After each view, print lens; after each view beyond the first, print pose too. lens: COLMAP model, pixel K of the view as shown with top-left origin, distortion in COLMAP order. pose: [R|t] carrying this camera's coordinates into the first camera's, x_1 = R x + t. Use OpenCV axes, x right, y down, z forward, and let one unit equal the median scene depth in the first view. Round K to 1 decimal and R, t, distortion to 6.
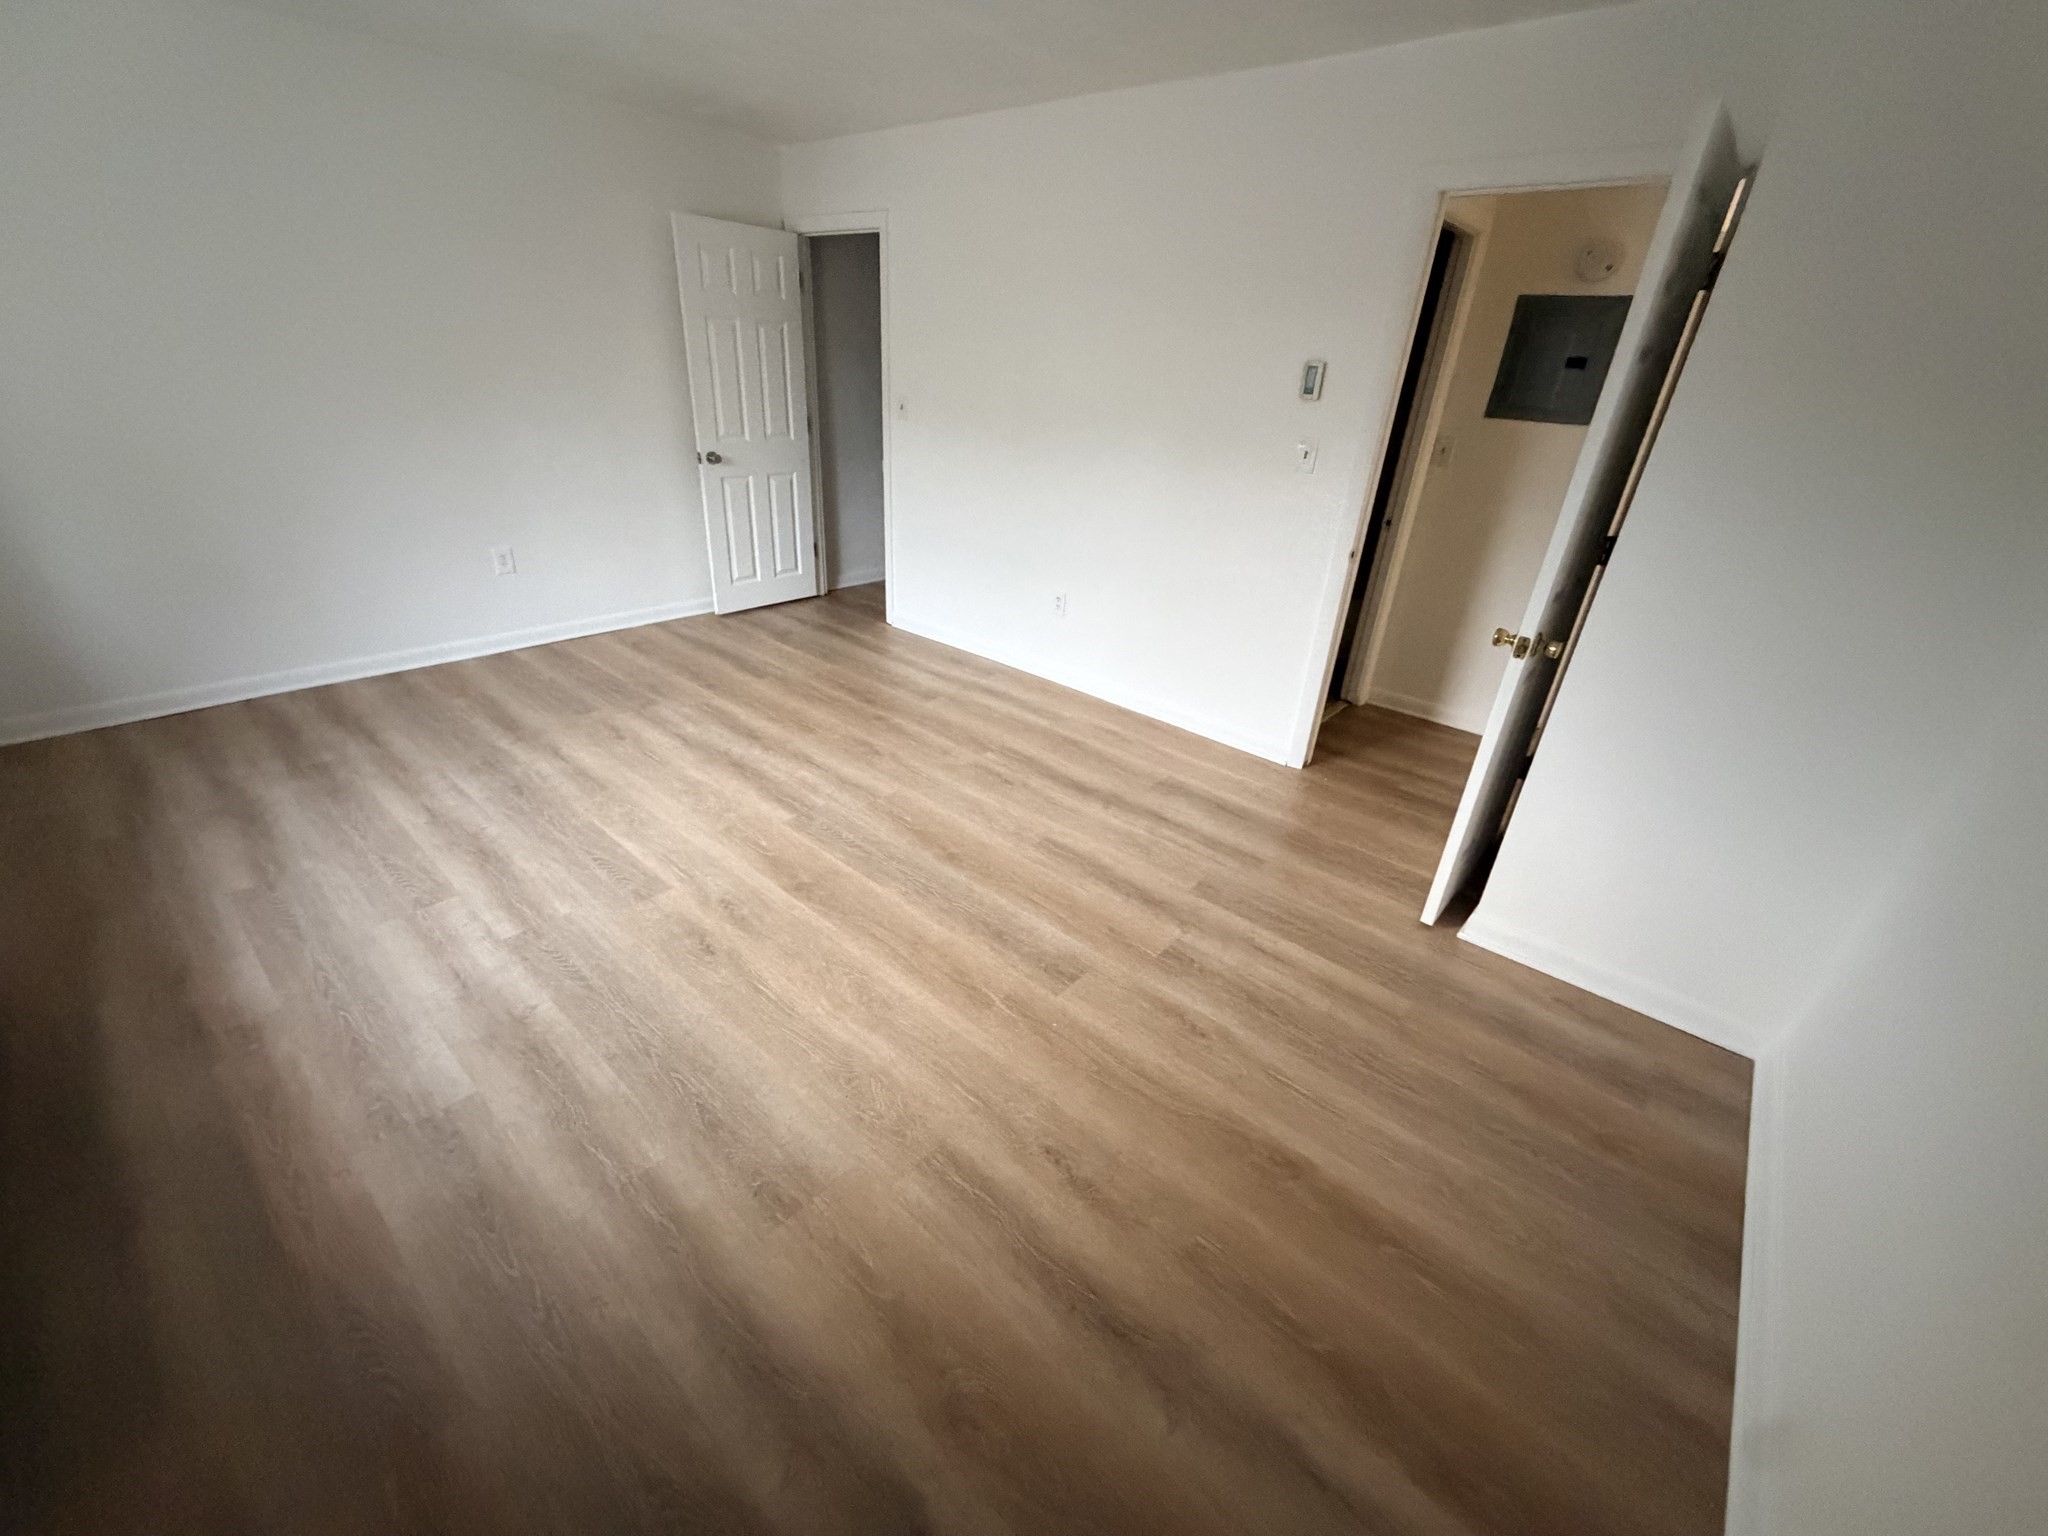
lens RADIAL K [[819.5, 0, 1016.8], [0, 819.5, 768.1], [0, 0, 1]] dist [-0.008563, -0.000192]
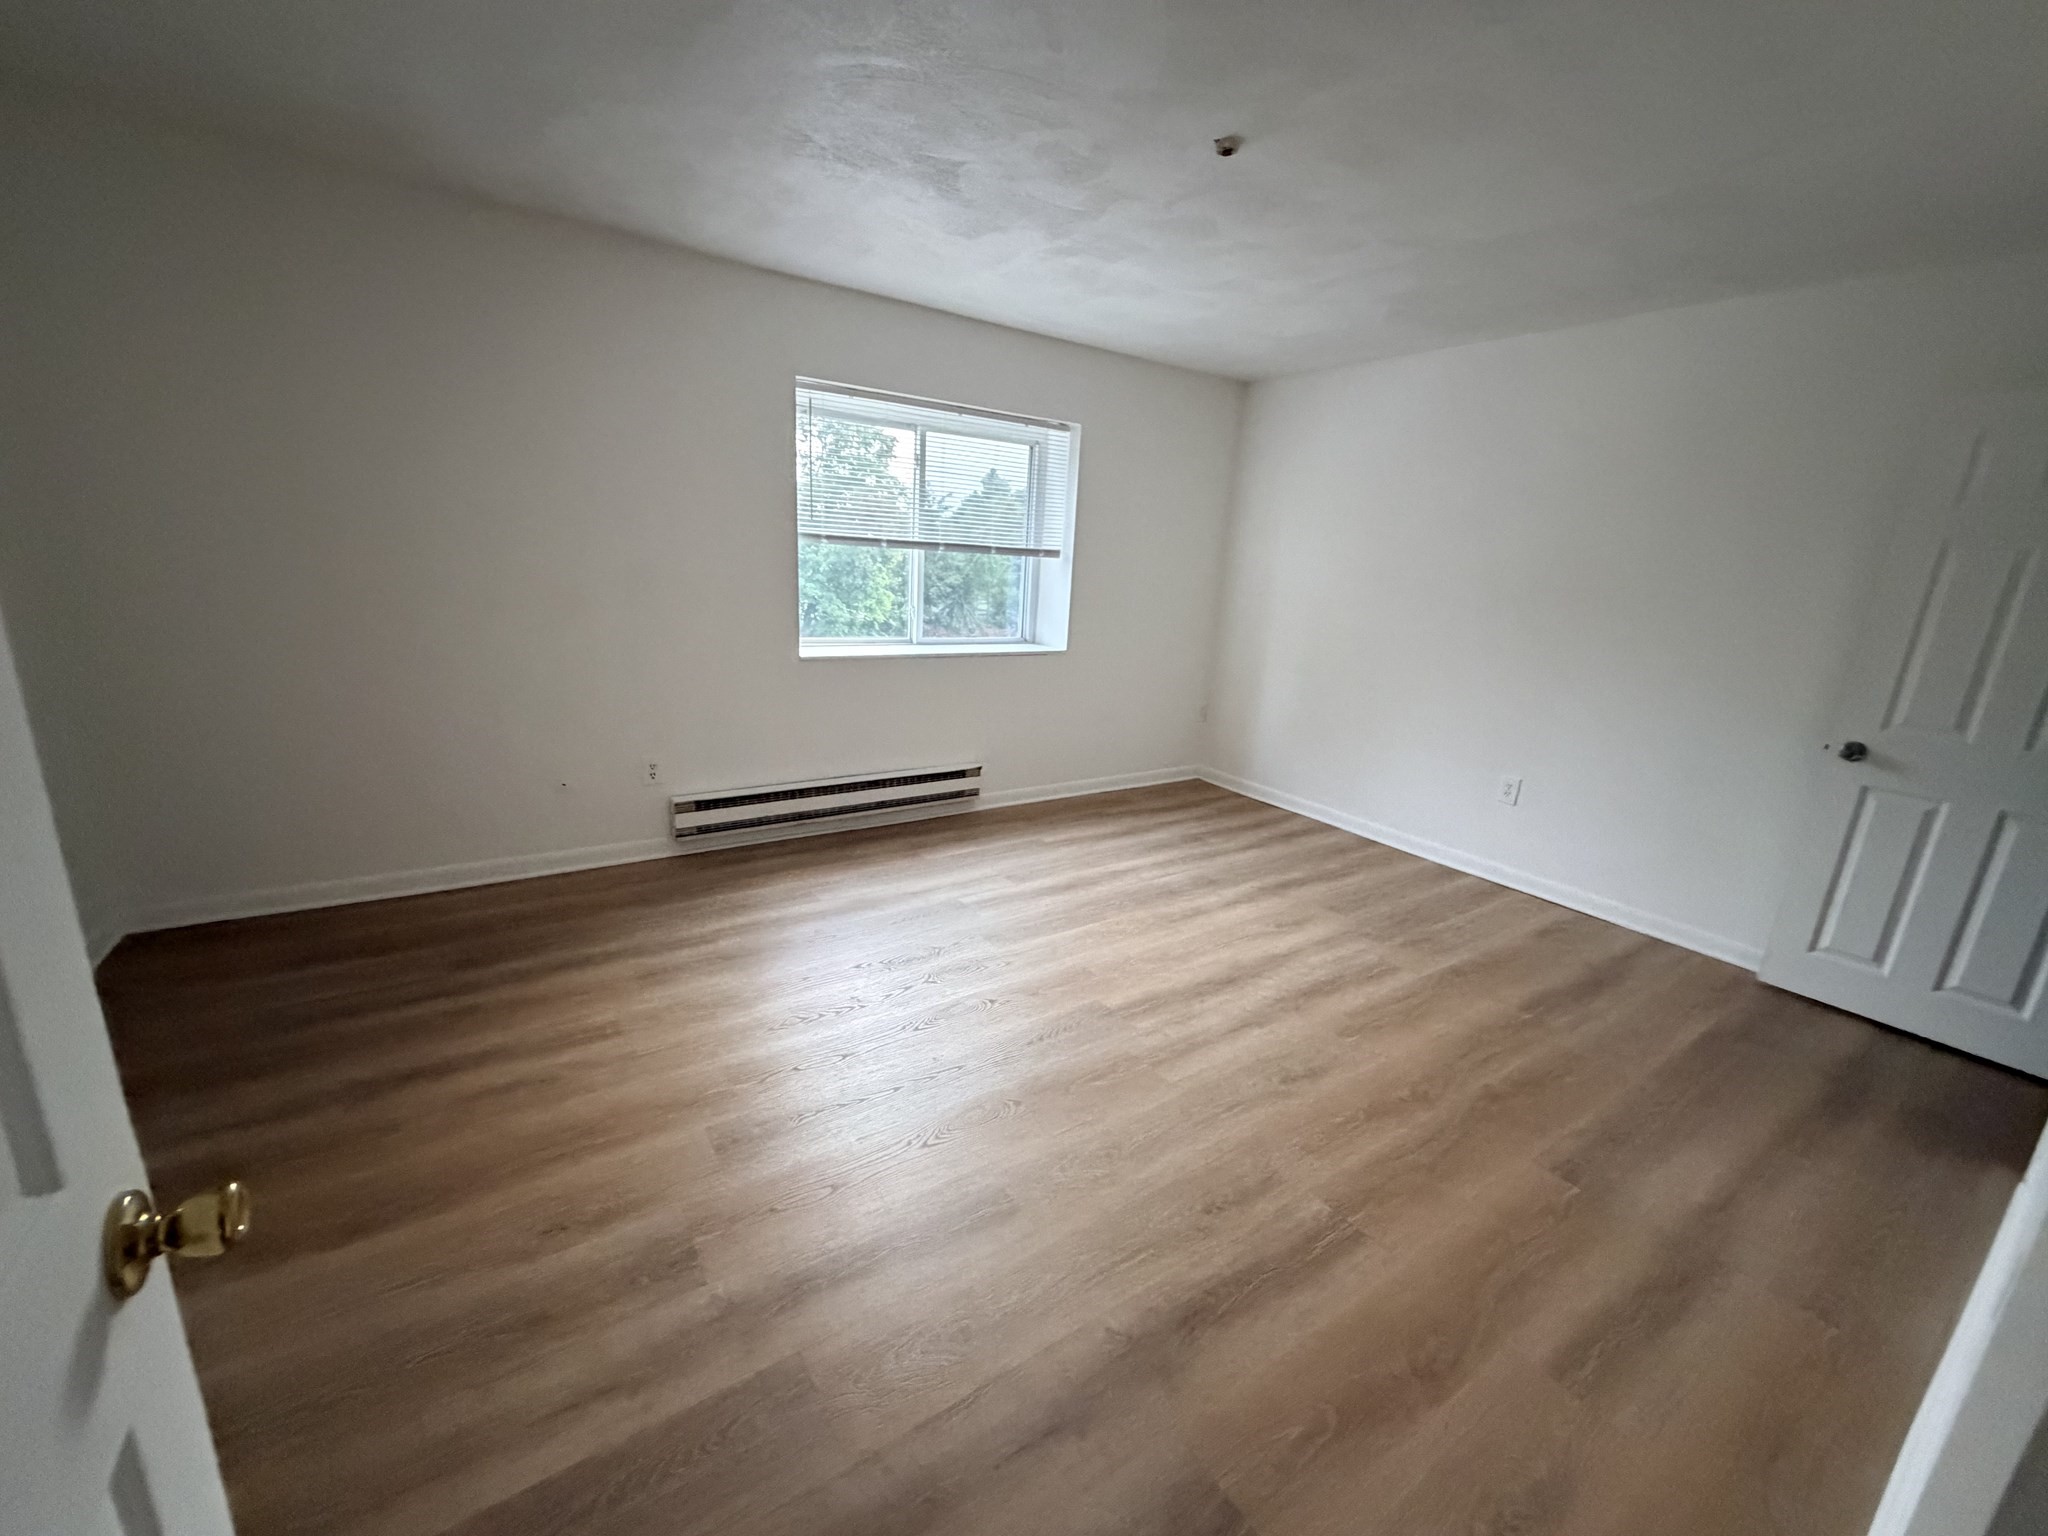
lens RADIAL K [[819.5, 0, 1016.8], [0, 819.5, 768.1], [0, 0, 1]] dist [-0.008563, -0.000192]
pose [[-0.262583, 0.172300, -0.949401, 0.511141], [-0.495748, 0.820045, 0.285937, -0.328844], [0.827819, 0.545745, -0.129913, 0.803088]]
